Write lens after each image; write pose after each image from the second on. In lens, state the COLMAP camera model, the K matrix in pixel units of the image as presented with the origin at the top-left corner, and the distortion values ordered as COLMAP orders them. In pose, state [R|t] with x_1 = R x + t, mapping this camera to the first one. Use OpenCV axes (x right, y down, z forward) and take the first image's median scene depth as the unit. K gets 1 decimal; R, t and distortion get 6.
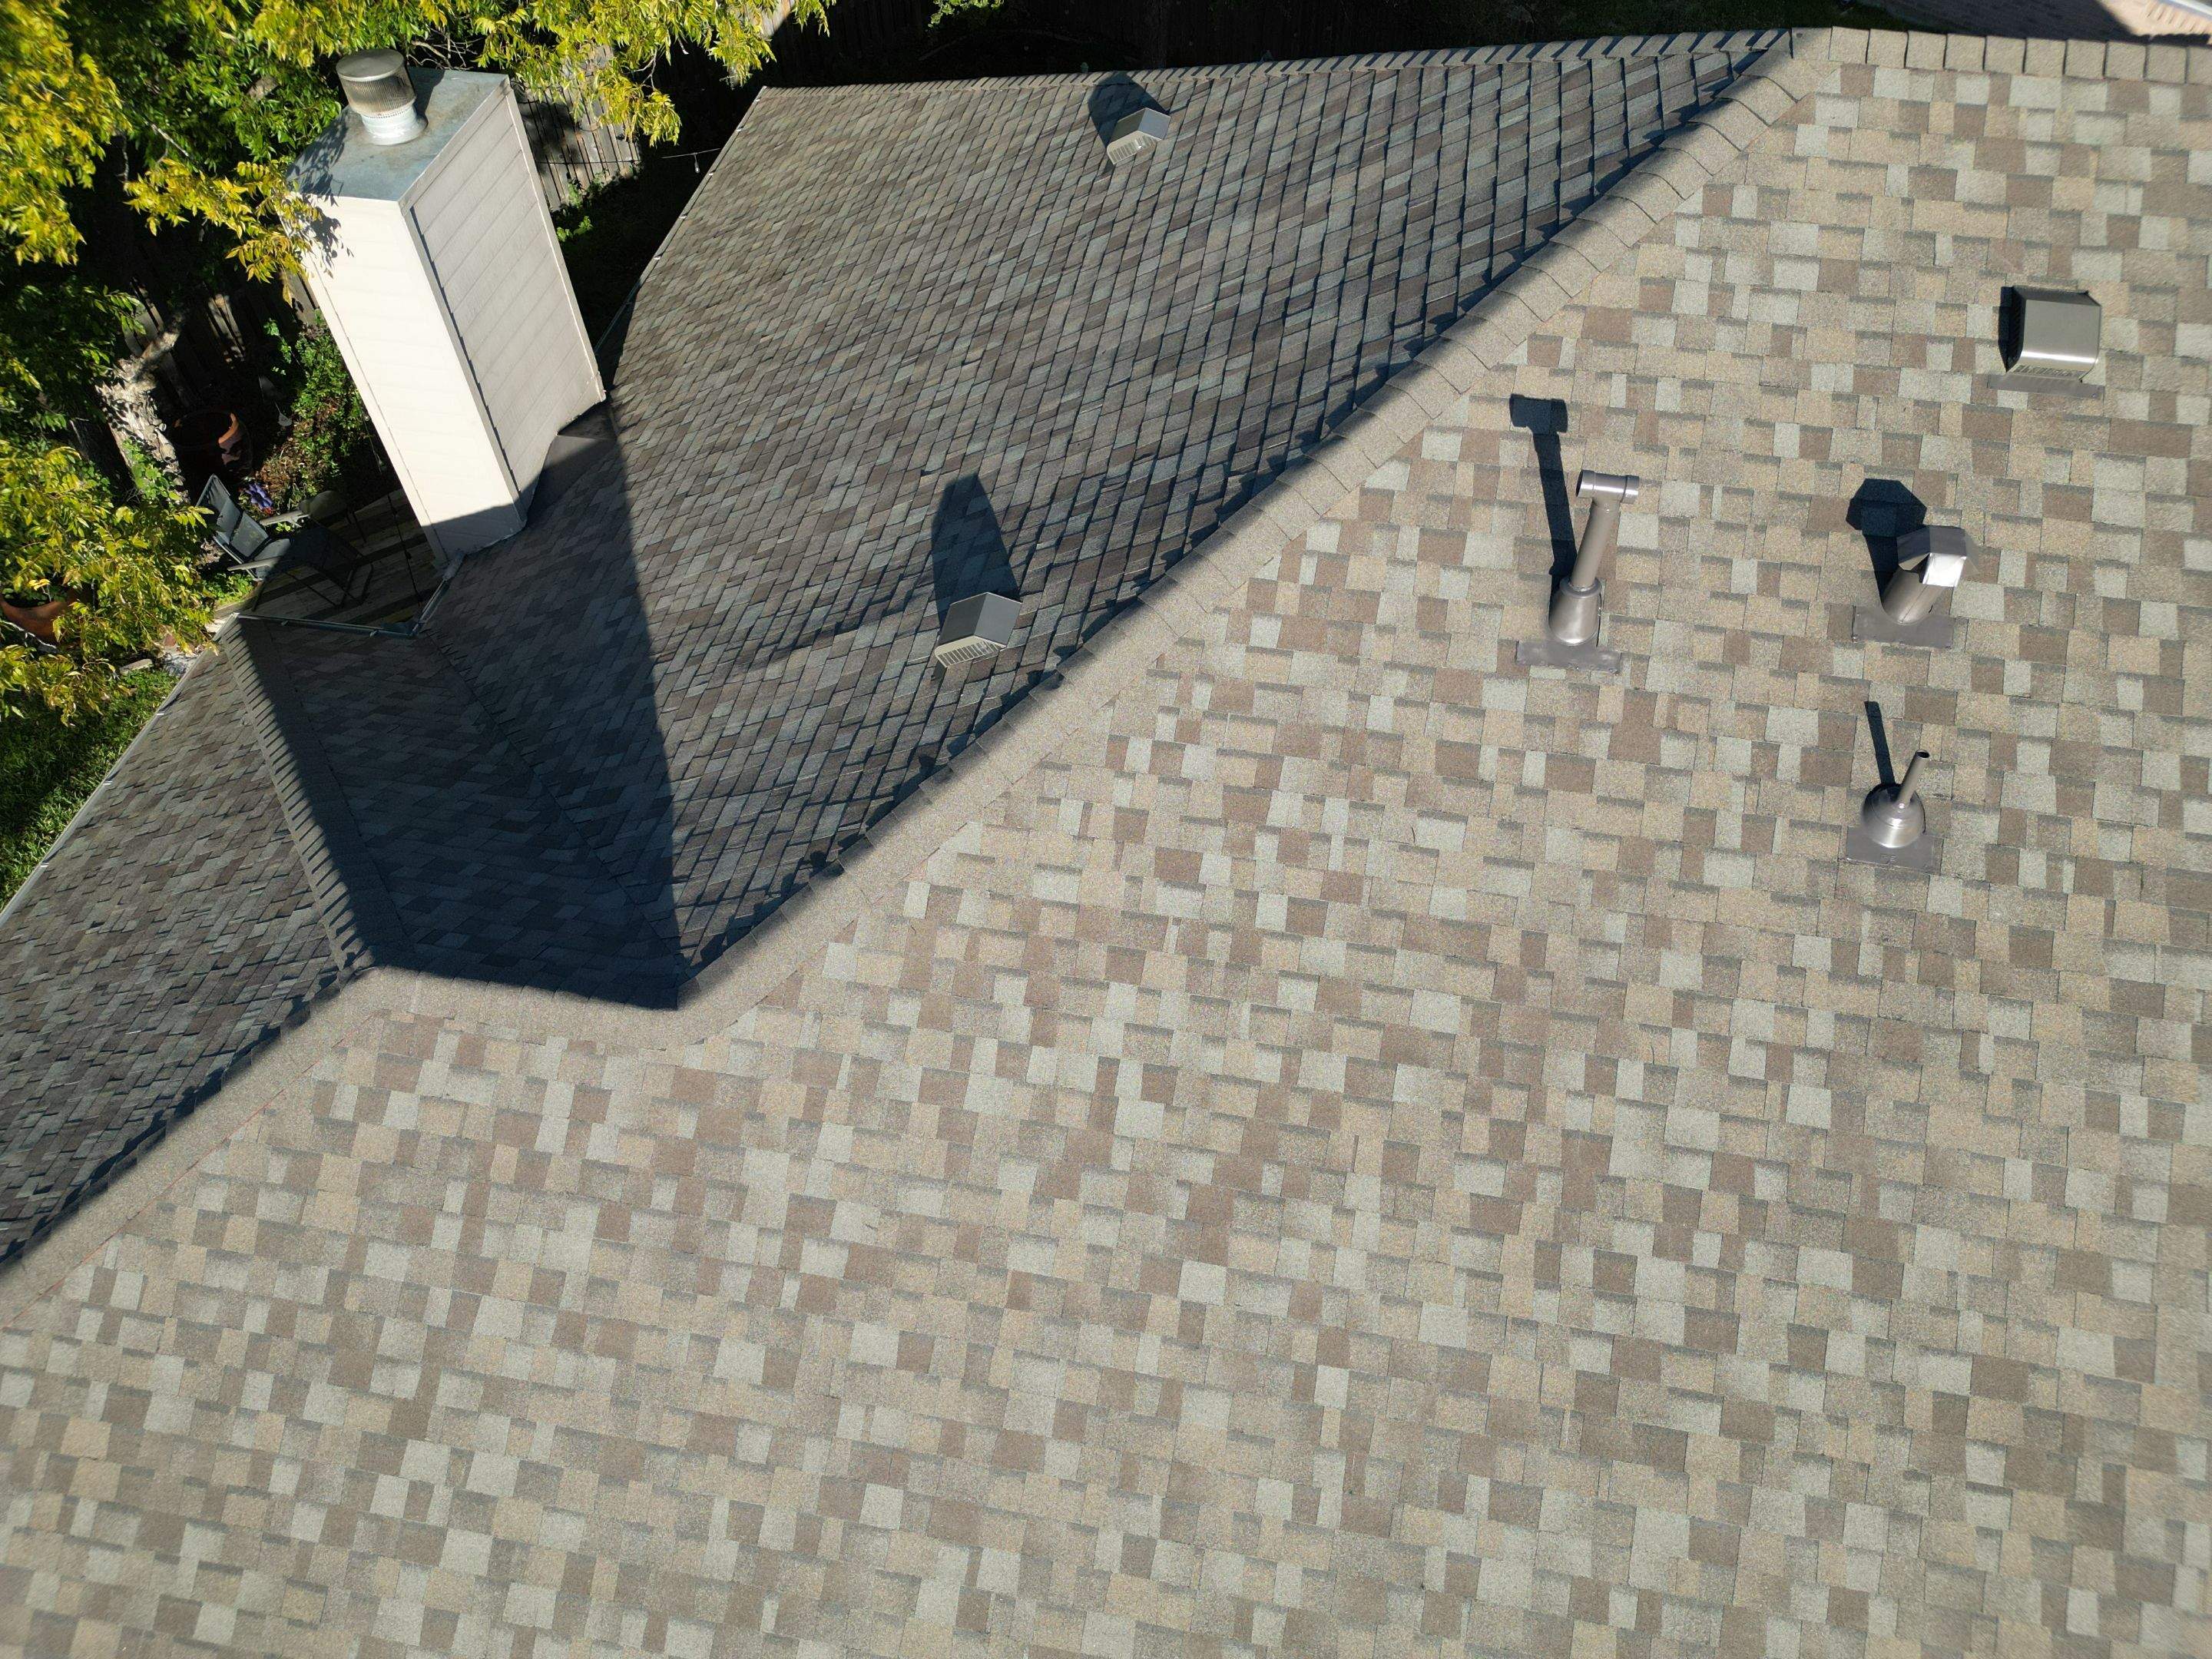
lens RADIAL K [[1551.1, 0, 1104.2], [0, 1551.1, 827.9], [0, 0, 1]] dist [0.072200, -0.071572]
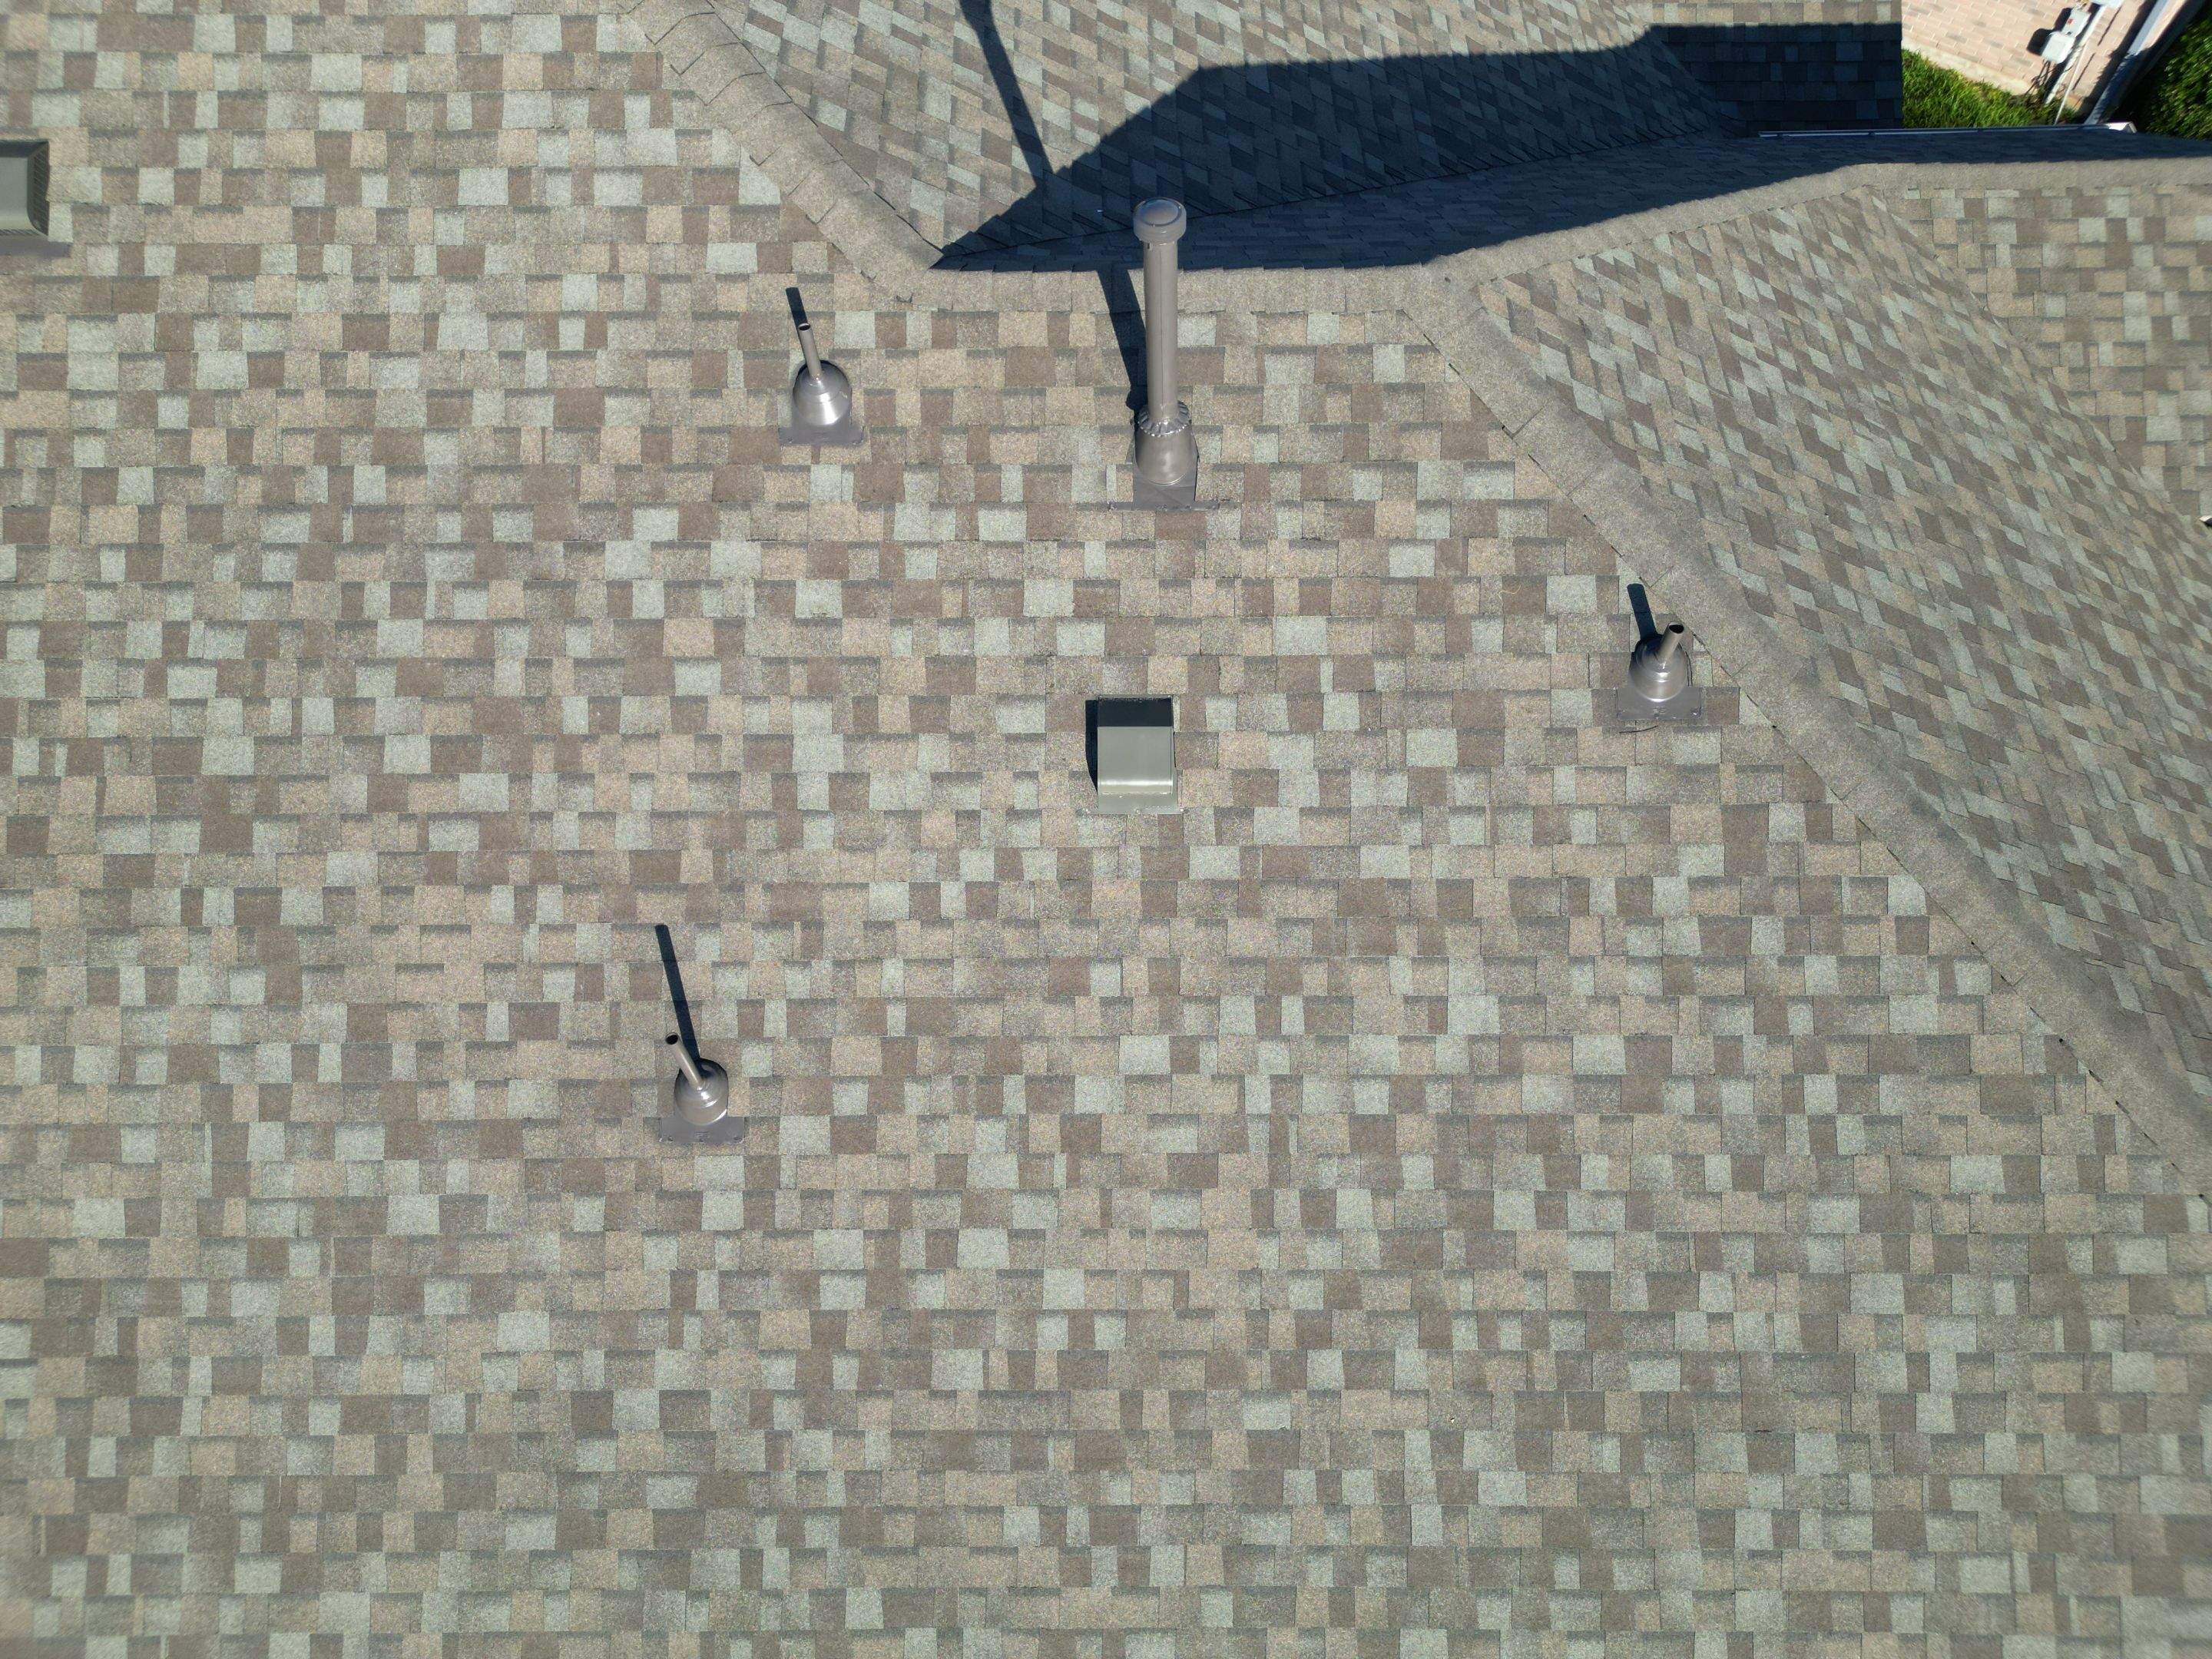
lens RADIAL K [[1551.1, 0, 1104.2], [0, 1551.1, 827.9], [0, 0, 1]] dist [0.072200, -0.071572]
pose [[0.983210, -0.152131, 0.100766, 1.099224], [0.139470, 0.982604, 0.122630, 0.041112], [-0.117669, -0.106517, 0.987324, -0.066631]]
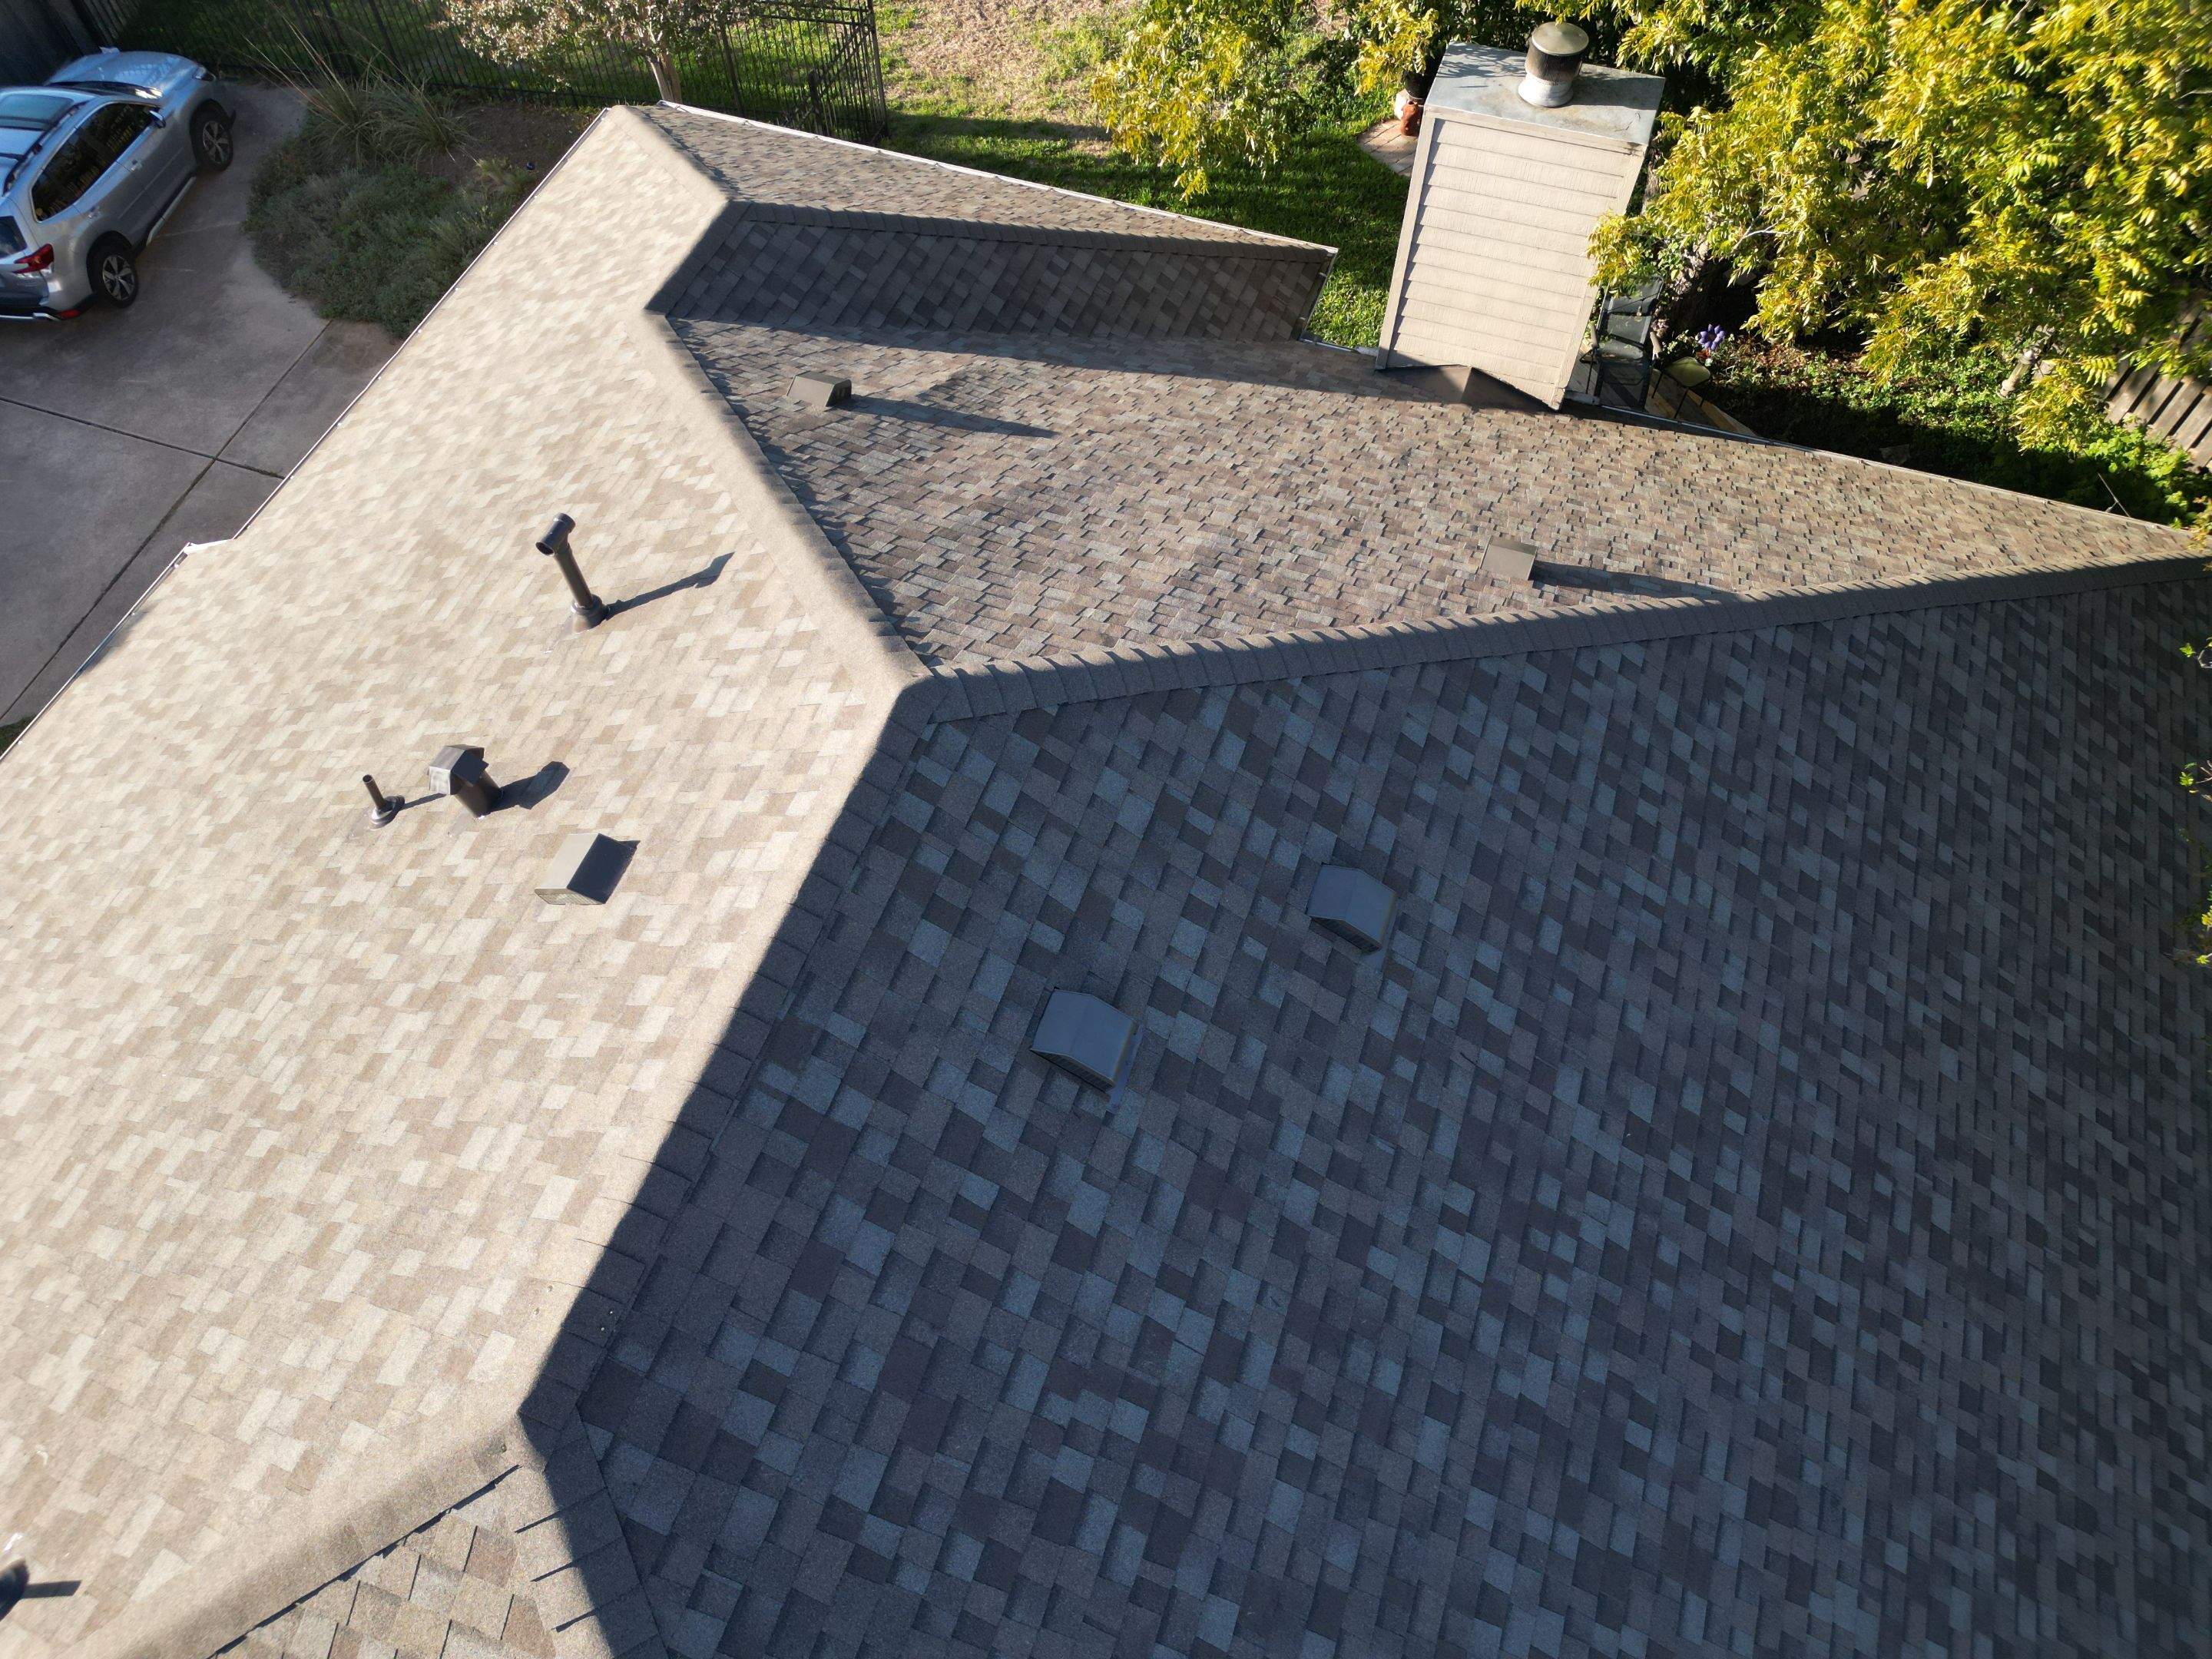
lens RADIAL K [[1546.8, 0, 1100.1], [0, 1546.8, 831.3], [0, 0, 1]] dist [0.078296, -0.080289]
pose [[-0.158924, 0.840872, -0.517375, 1.069307], [-0.761840, 0.228867, 0.605987, -1.229421], [0.627968, 0.490462, 0.604237, 0.565555]]
